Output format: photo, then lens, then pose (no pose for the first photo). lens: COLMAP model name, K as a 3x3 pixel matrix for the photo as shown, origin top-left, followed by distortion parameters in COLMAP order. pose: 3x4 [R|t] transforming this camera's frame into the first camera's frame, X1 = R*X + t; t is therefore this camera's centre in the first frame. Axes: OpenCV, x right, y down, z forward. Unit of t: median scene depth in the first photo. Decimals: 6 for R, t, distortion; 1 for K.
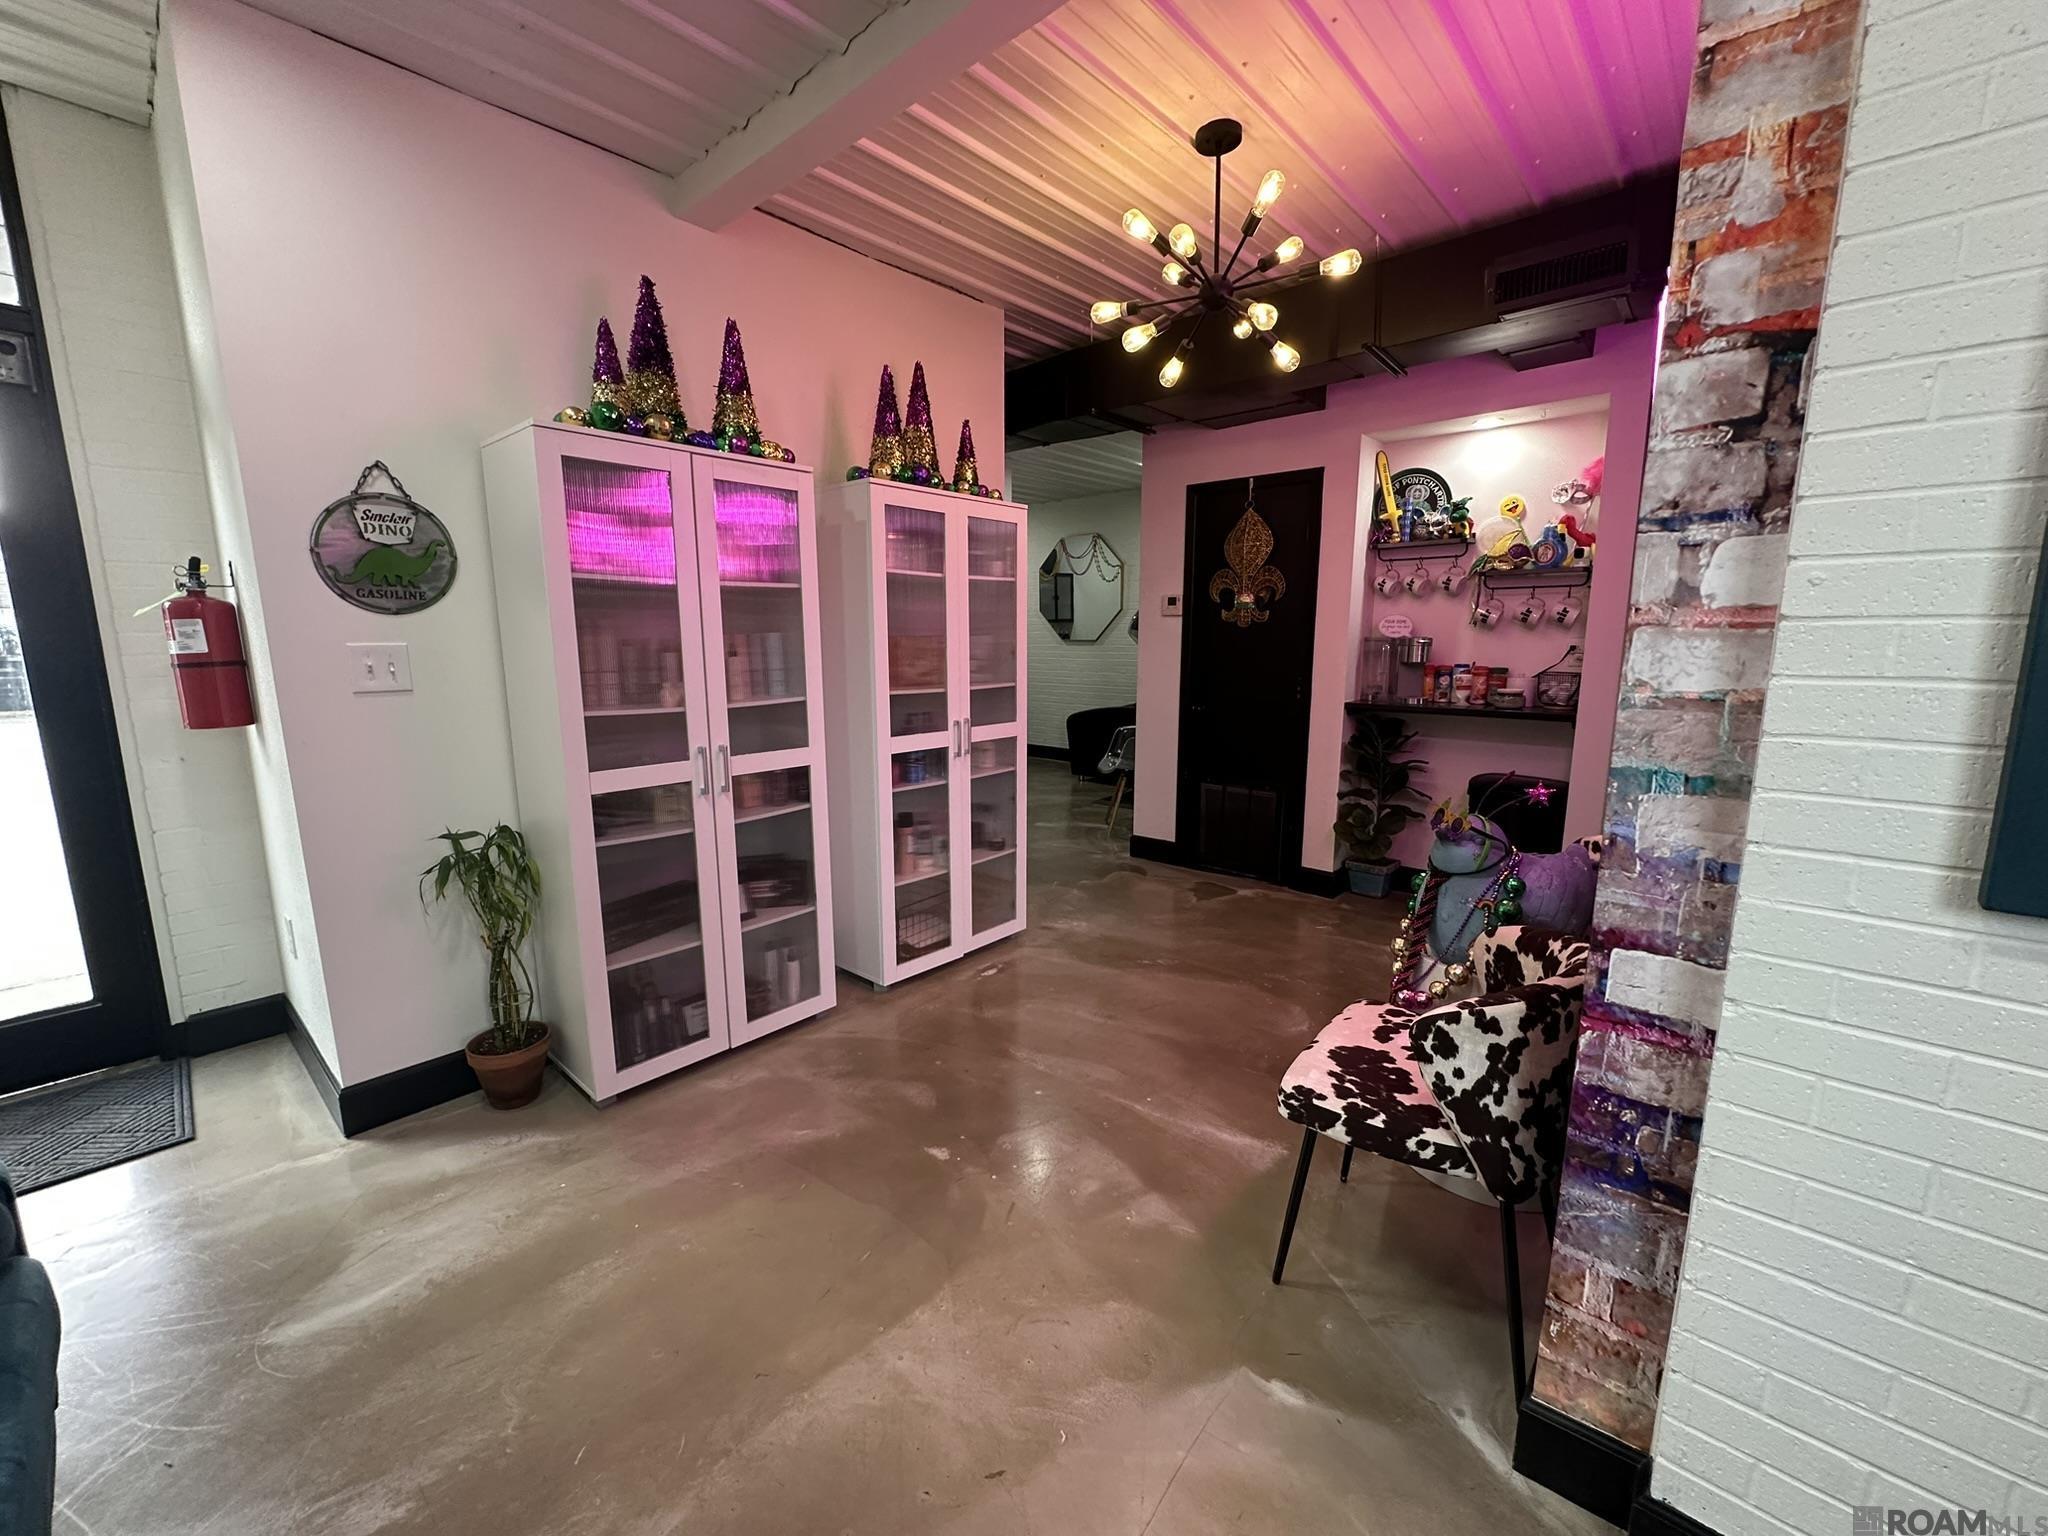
lens RADIAL K [[814.1, 0, 1013.2], [0, 814.1, 768.9], [0, 0, 1]] dist [-0.009297, 0.001477]
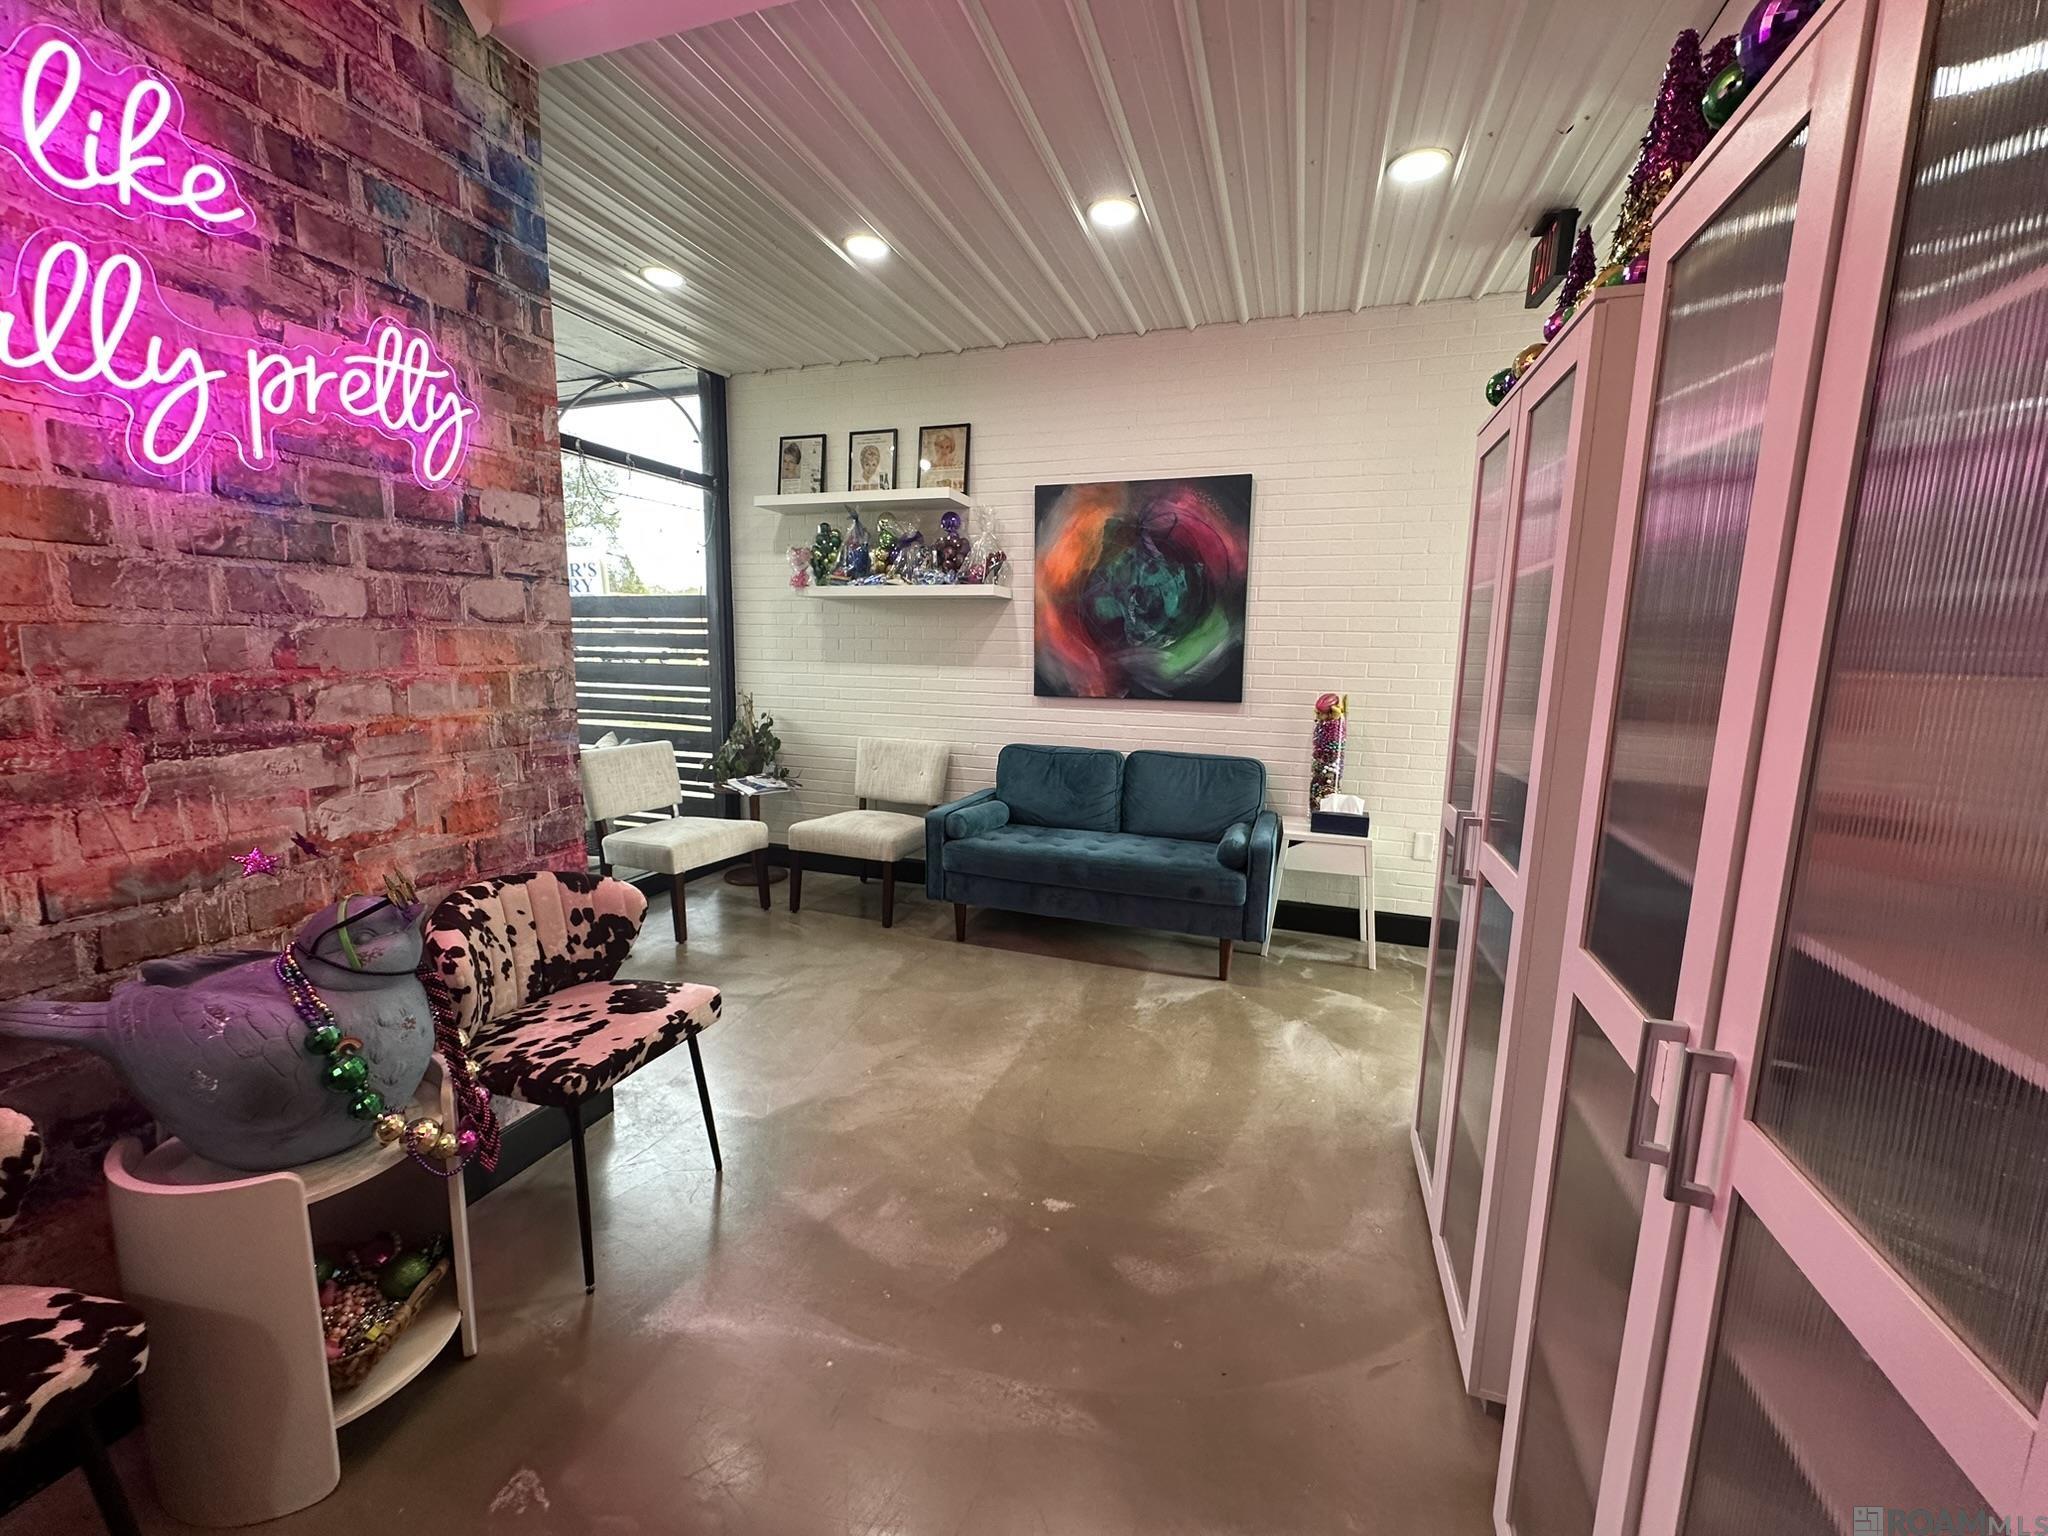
lens RADIAL K [[814.1, 0, 1026.8], [0, 814.1, 767.3], [0, 0, 1]] dist [-0.009297, 0.001477]
pose [[-0.913371, 0.043881, -0.404757, 0.292589], [-0.089077, 0.948548, 0.303846, -0.278320], [0.397264, 0.313578, -0.862467, 1.624758]]
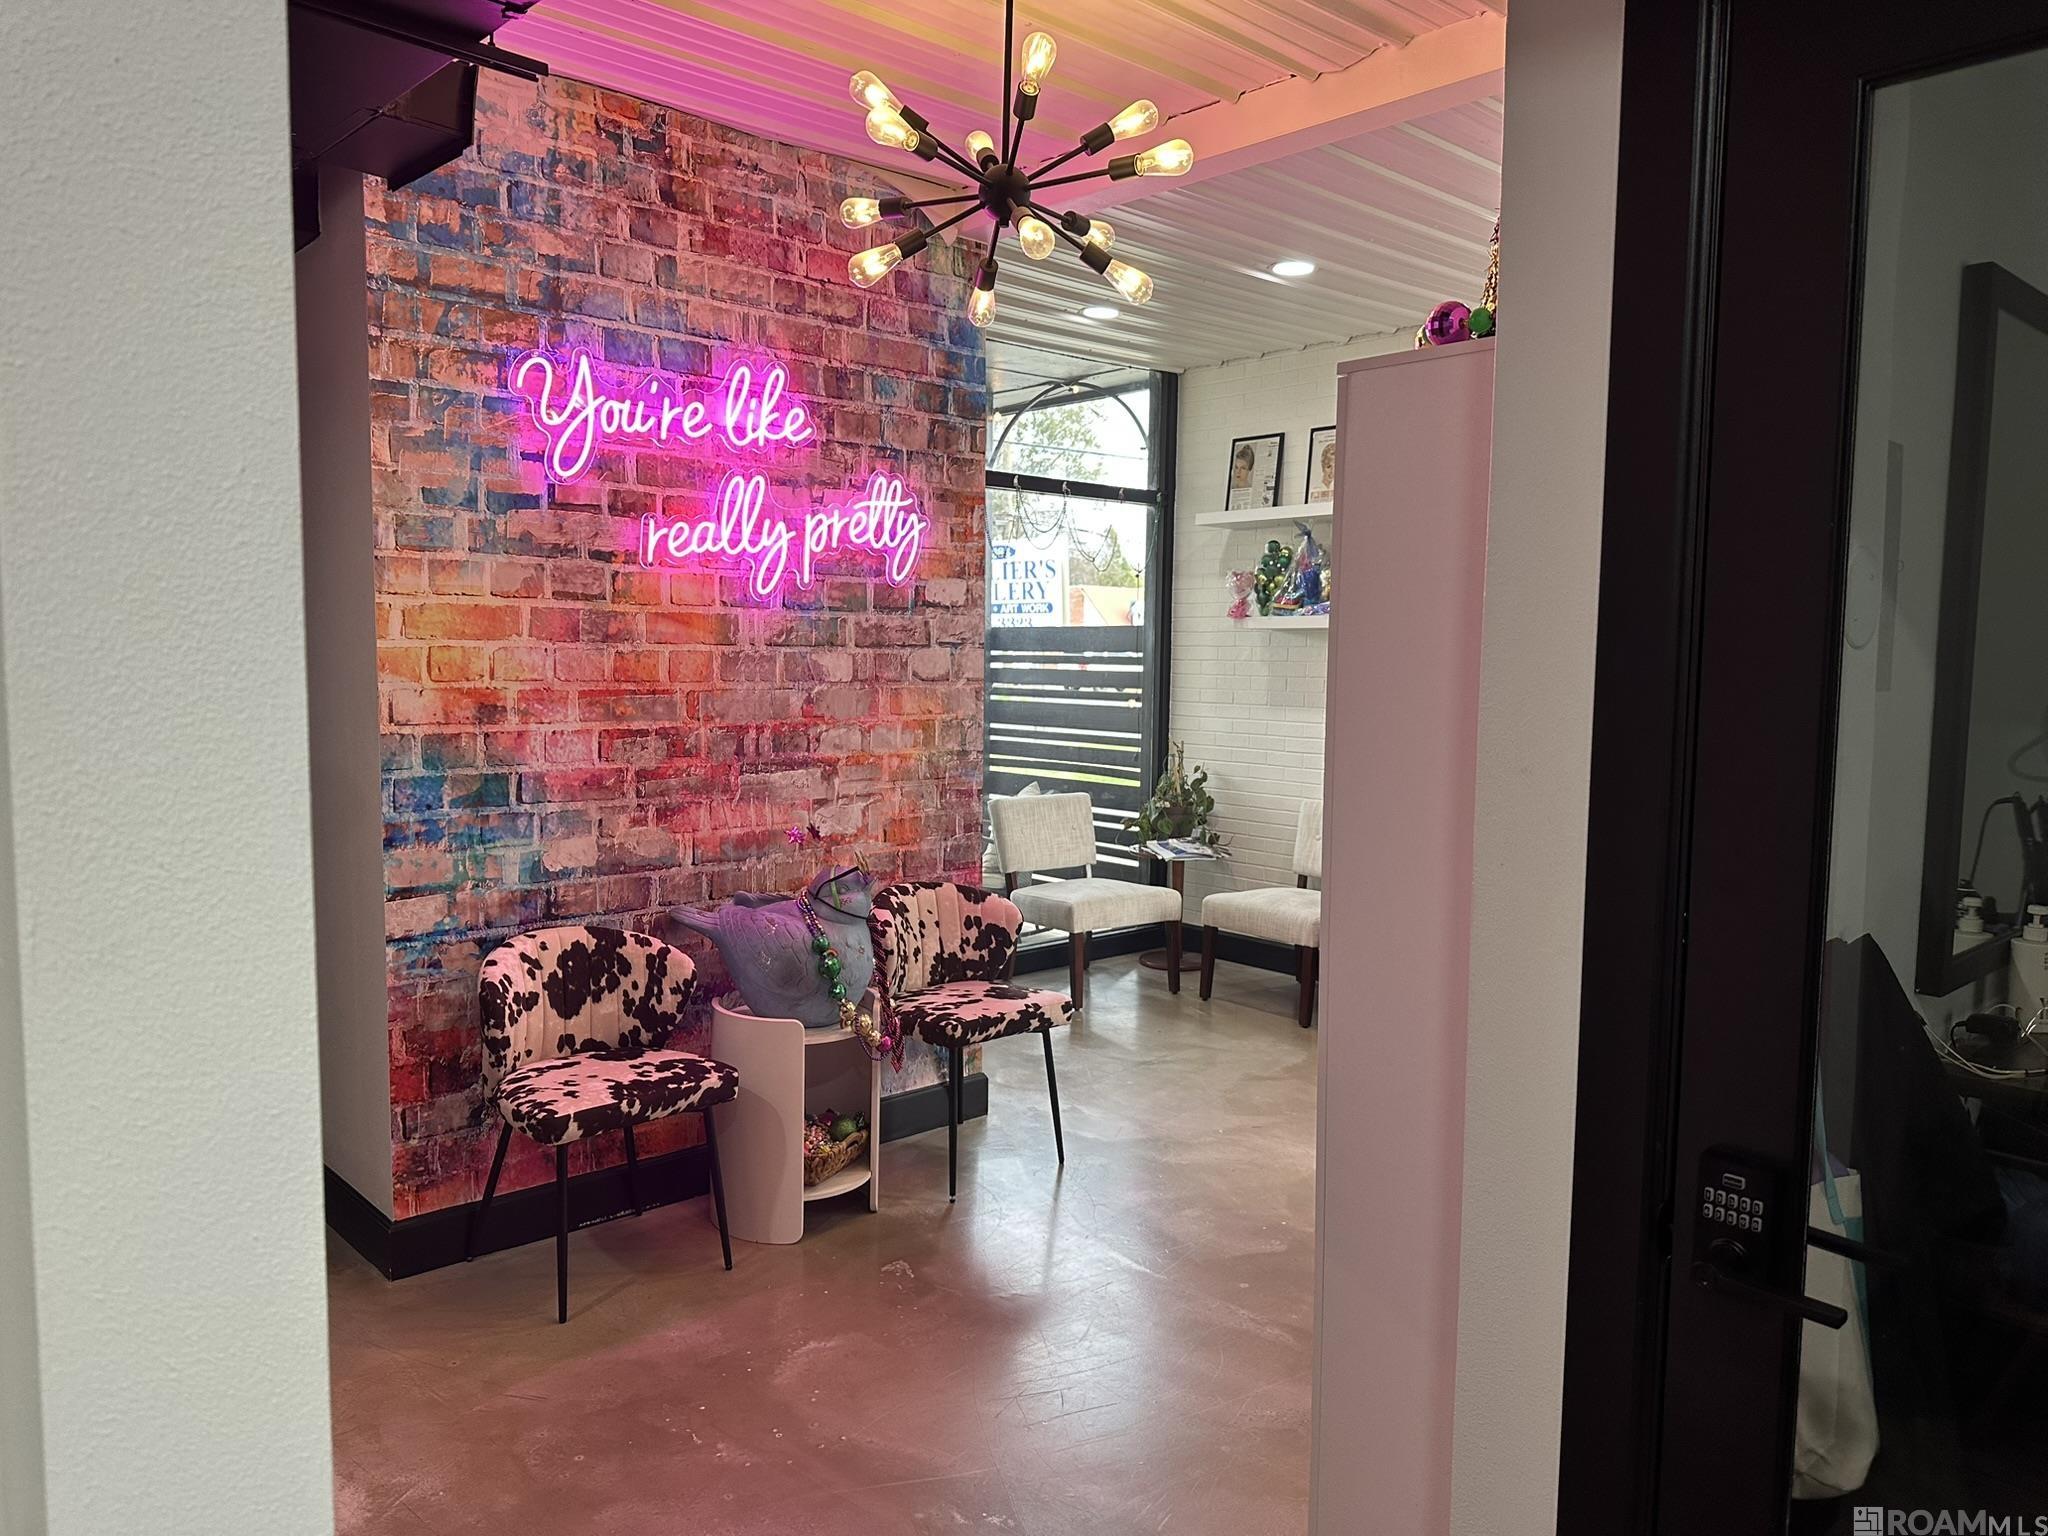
lens RADIAL K [[1438.7, 0, 1023.5], [0, 1438.7, 765.8], [0, 0, 1]] dist [0.019715, -0.029337]
pose [[-0.995636, -0.018882, 0.091396, 0.141901], [0.004787, 0.967697, 0.252071, -0.497080], [-0.093203, 0.251409, -0.963383, 2.524592]]
